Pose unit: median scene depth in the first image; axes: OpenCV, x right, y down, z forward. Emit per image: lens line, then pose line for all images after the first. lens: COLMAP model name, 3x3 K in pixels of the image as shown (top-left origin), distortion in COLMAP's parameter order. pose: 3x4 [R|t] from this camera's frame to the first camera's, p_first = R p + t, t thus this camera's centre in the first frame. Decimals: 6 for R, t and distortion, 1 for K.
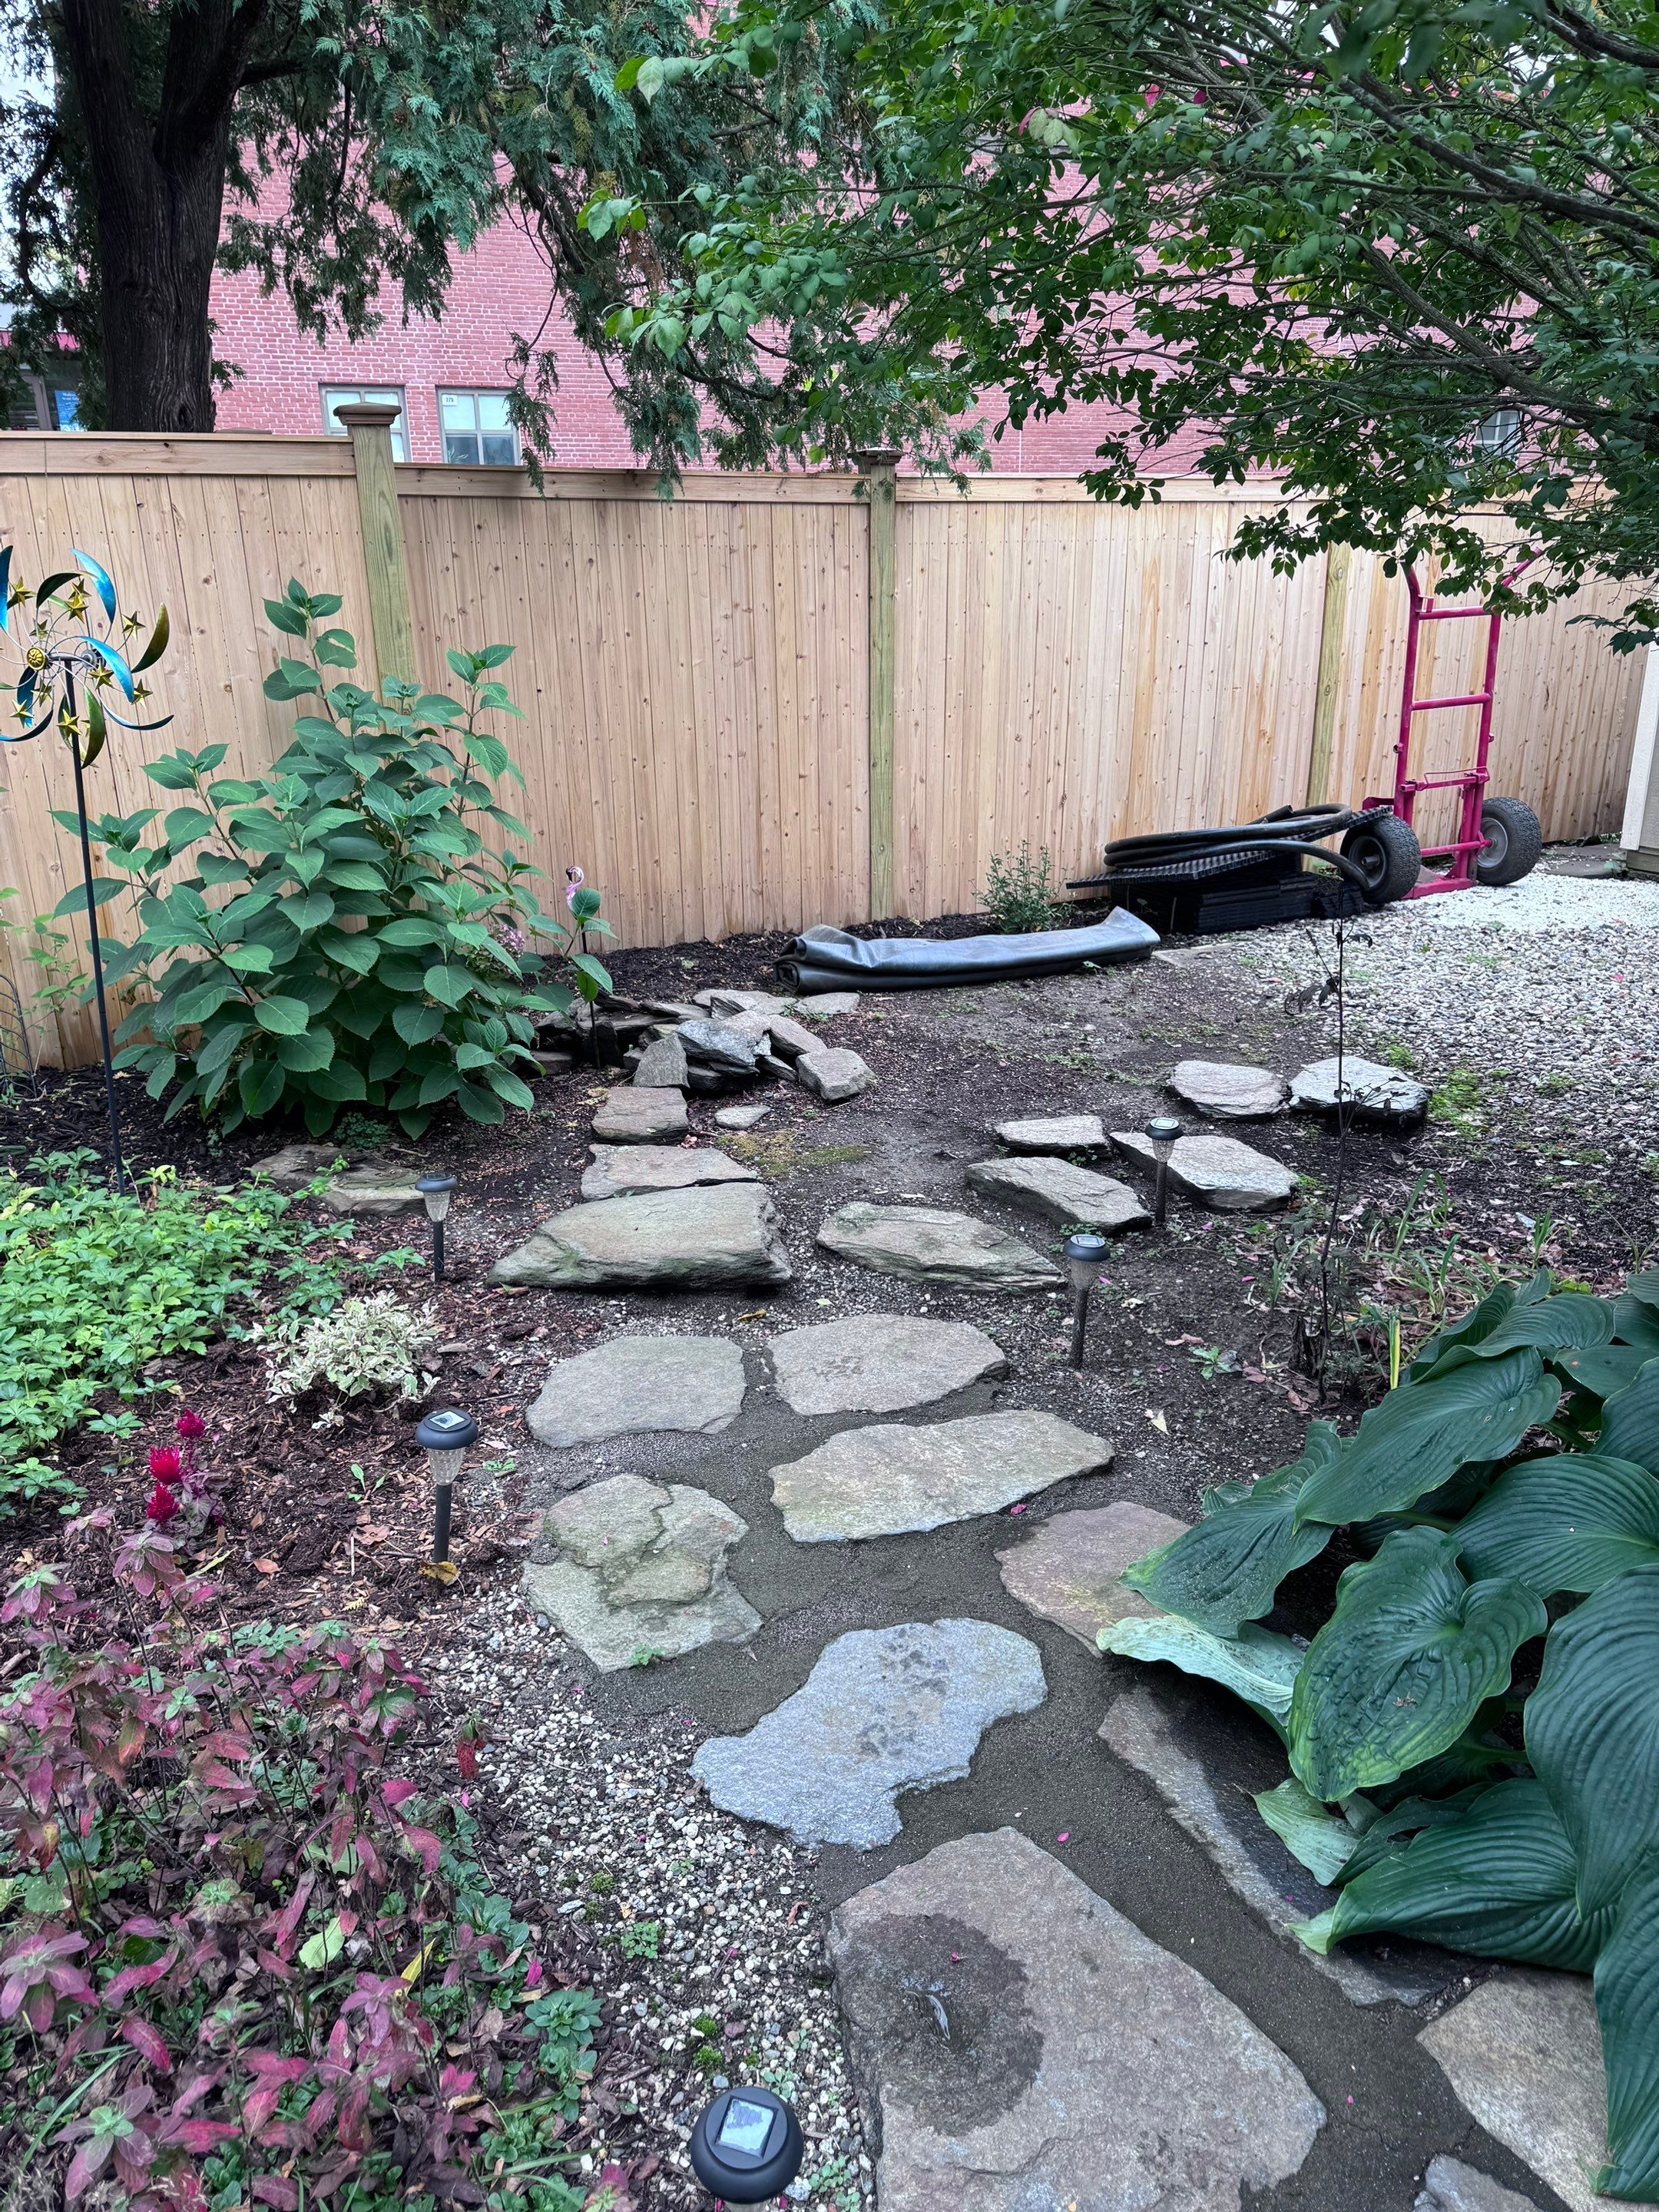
lens RADIAL K [[1612.7, 0, 829.5], [0, 1612.7, 1106.0], [0, 0, 1]] dist [0.075378, -0.093796]
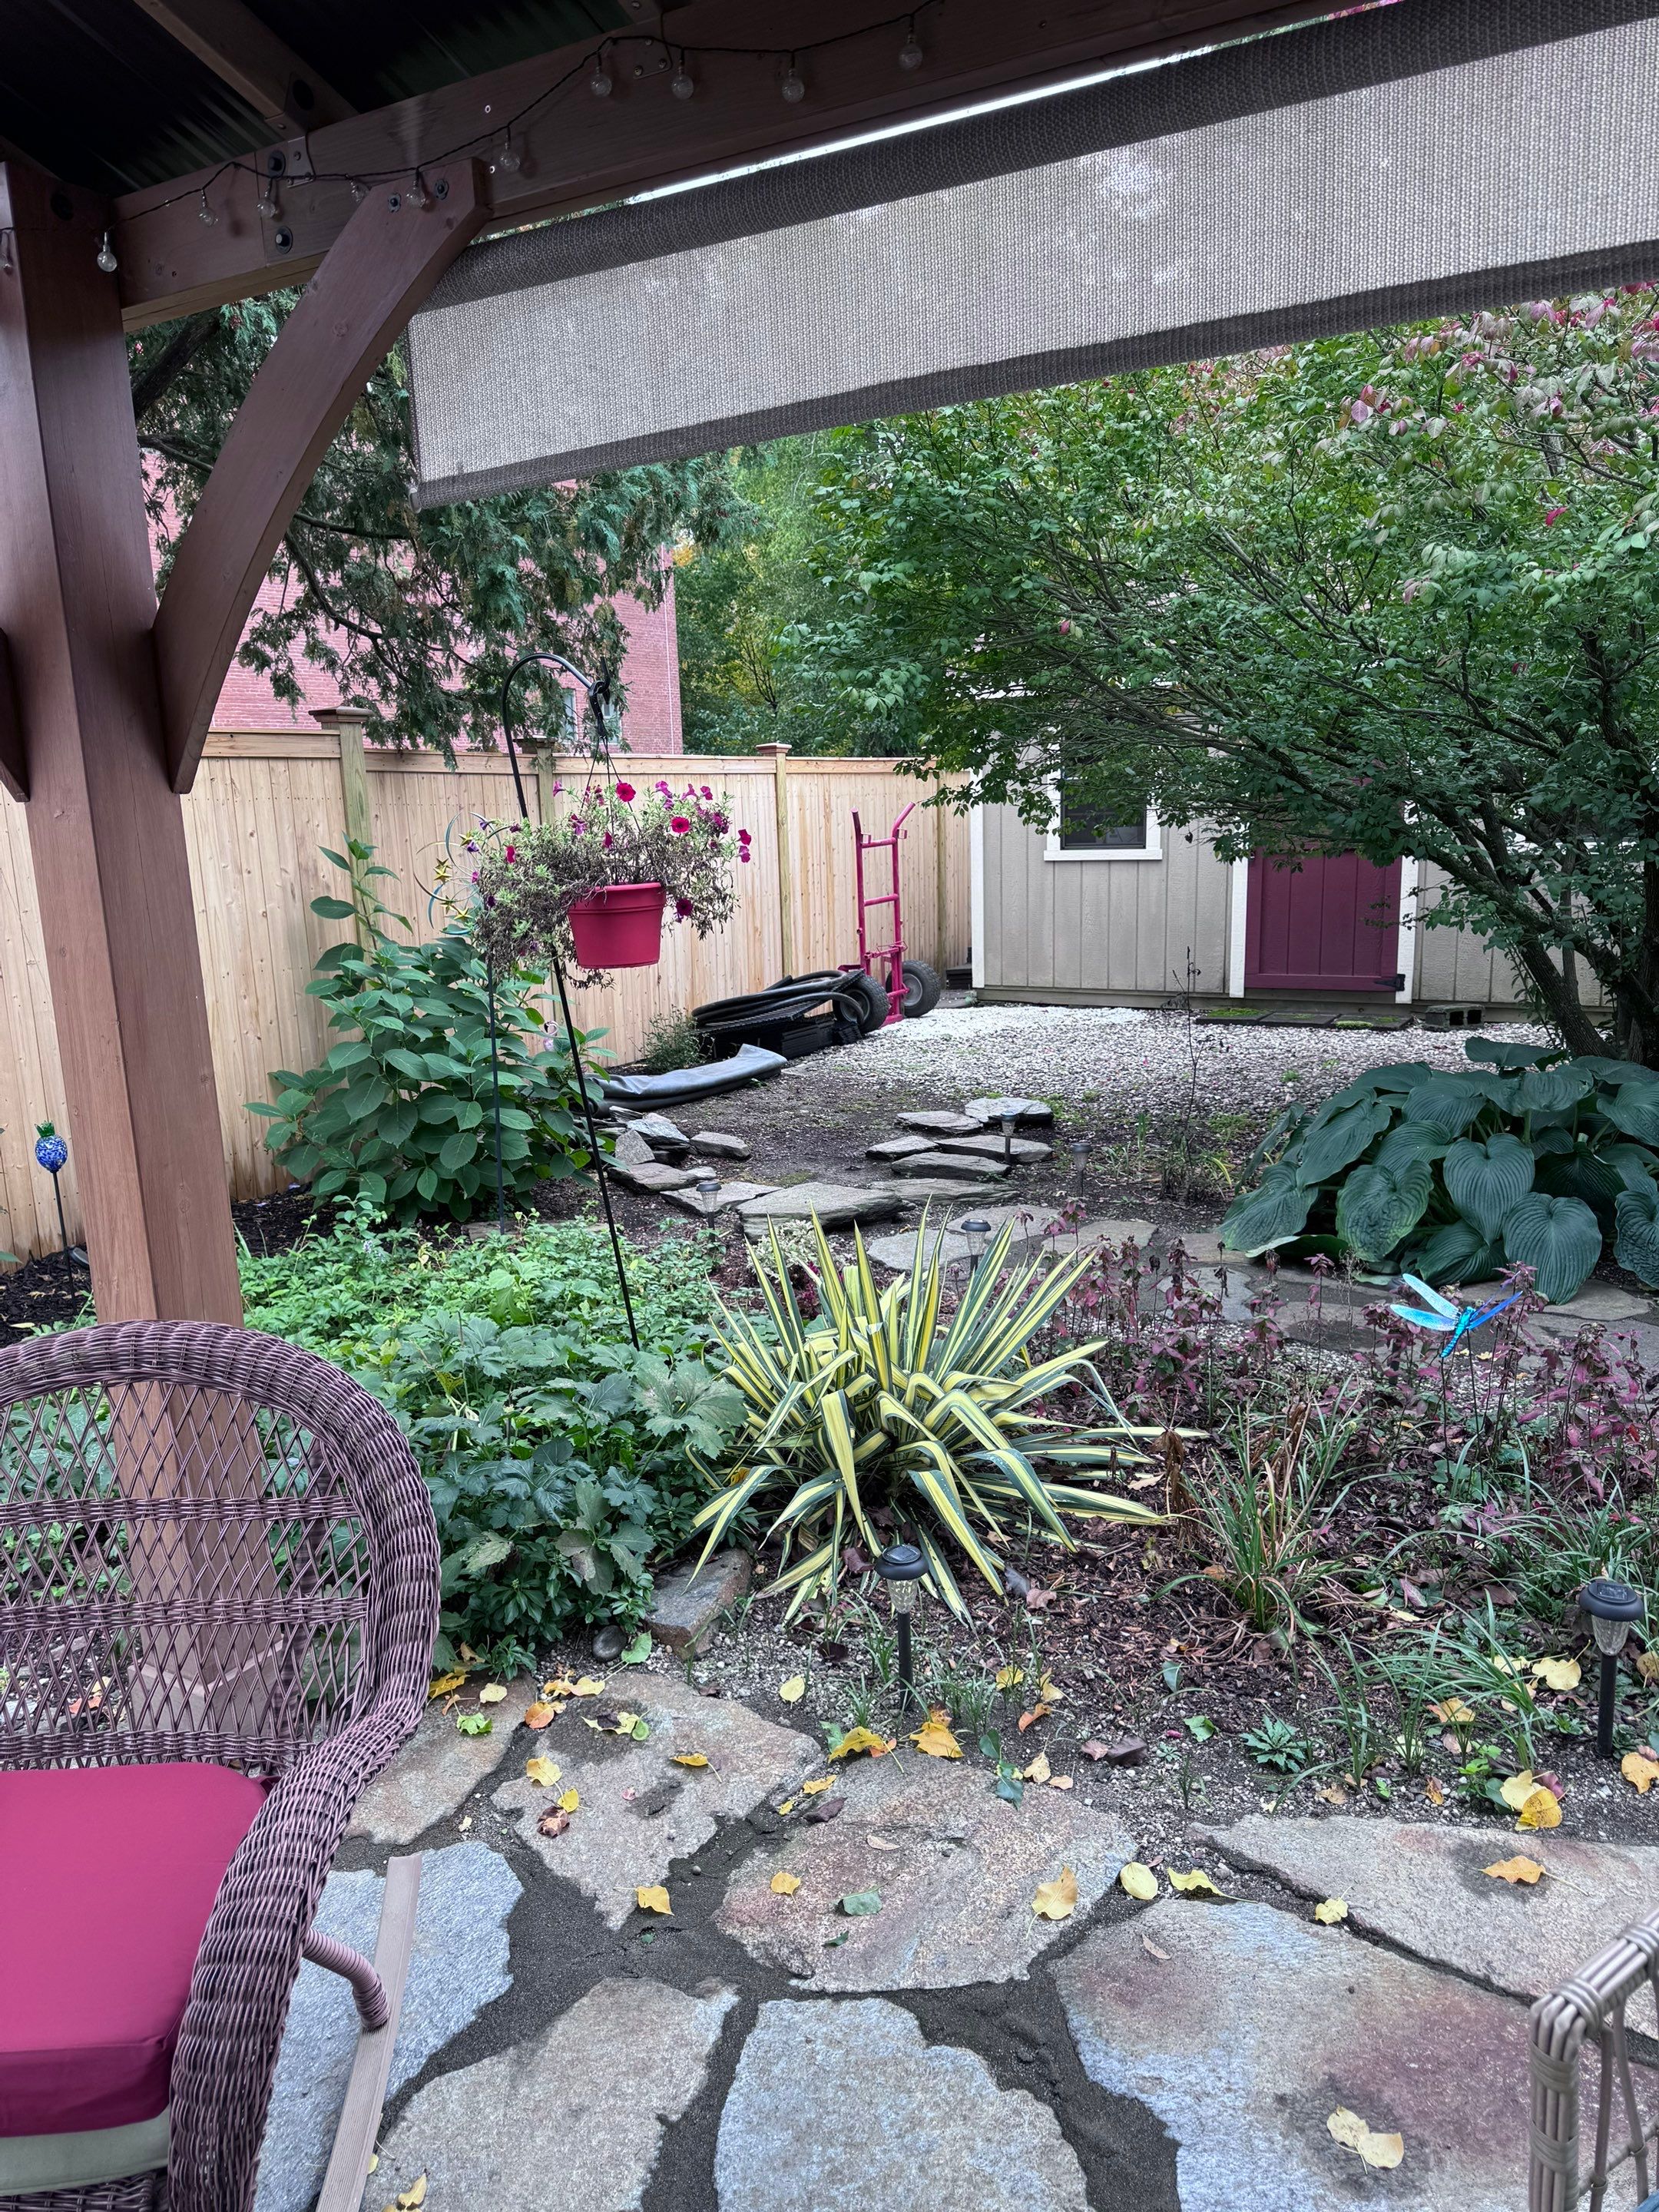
lens RADIAL K [[1589.8, 0, 845.7], [0, 1589.8, 1140.7], [0, 0, 1]] dist [0.113857, 0.000299]
pose [[0.834131, -0.125088, 0.537195, -0.984350], [0.188431, 0.979973, -0.064397, 0.131063], [-0.518381, 0.154940, 0.840996, -0.425587]]
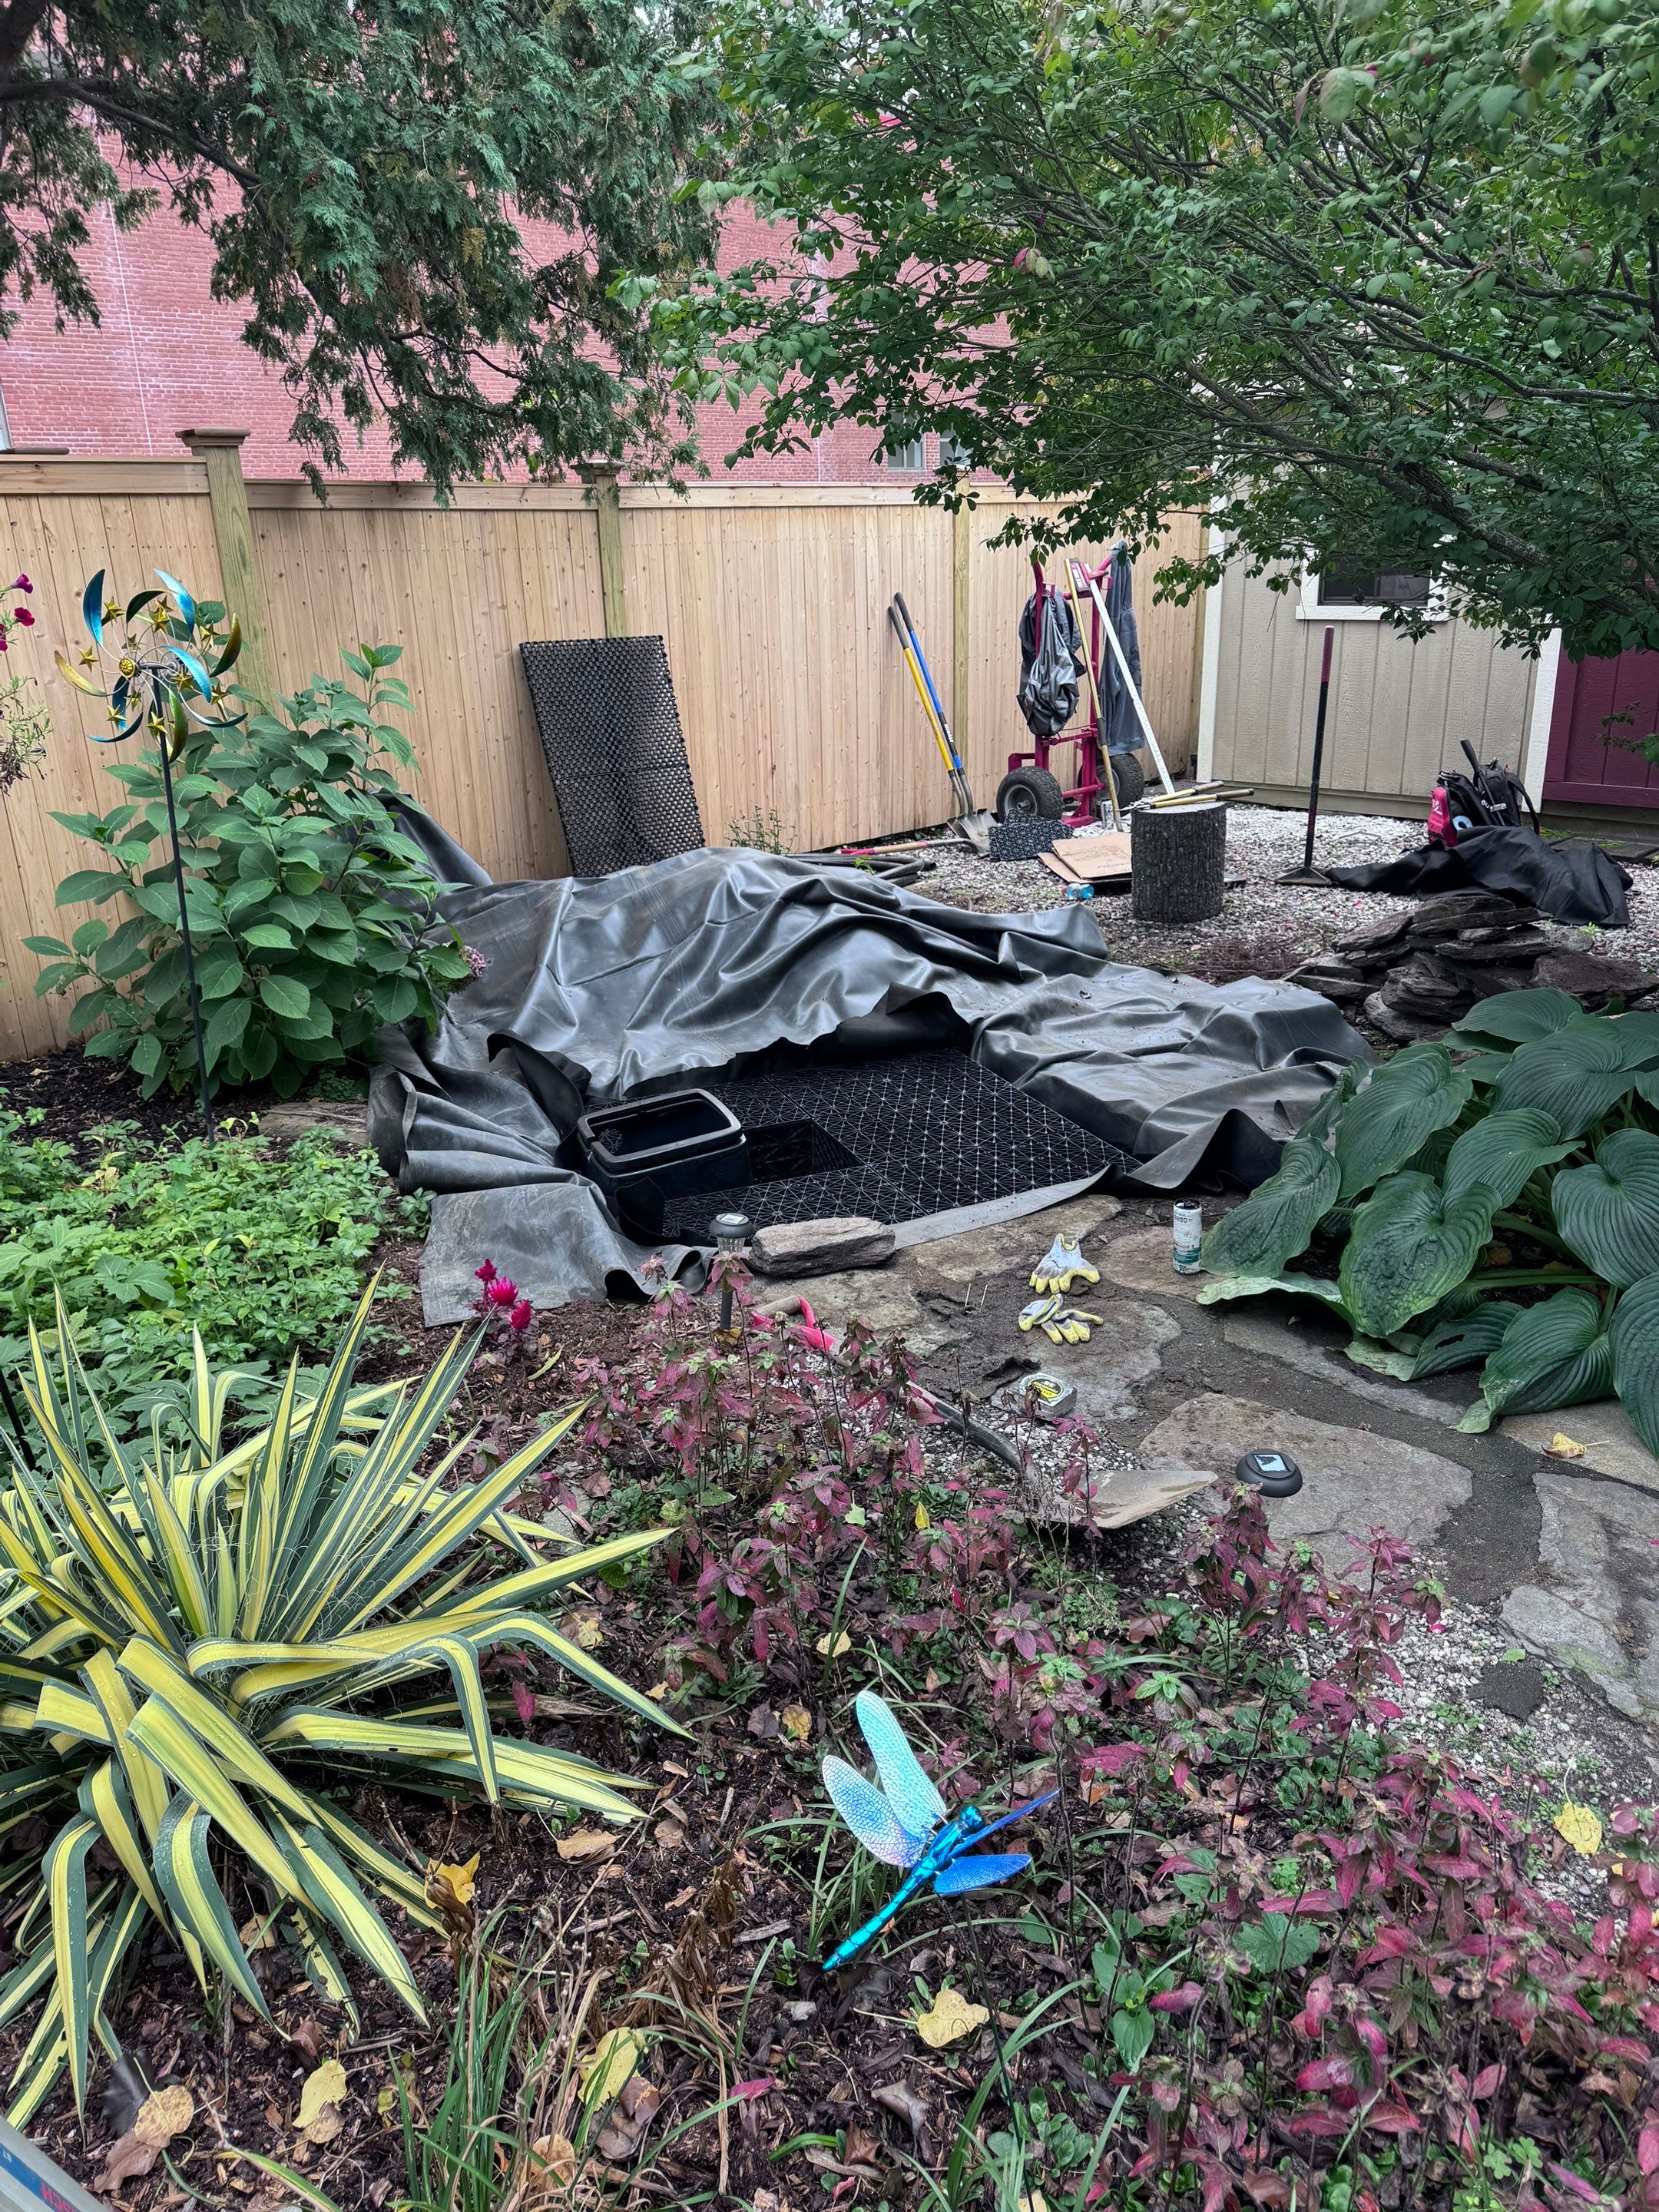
lens RADIAL K [[1612.7, 0, 829.5], [0, 1612.7, 1106.0], [0, 0, 1]] dist [0.075378, -0.093796]
pose [[0.950967, -0.116805, 0.286390, -0.359649], [0.115207, 0.993087, 0.022485, 0.054108], [-0.287037, 0.011612, 0.957849, -0.203804]]
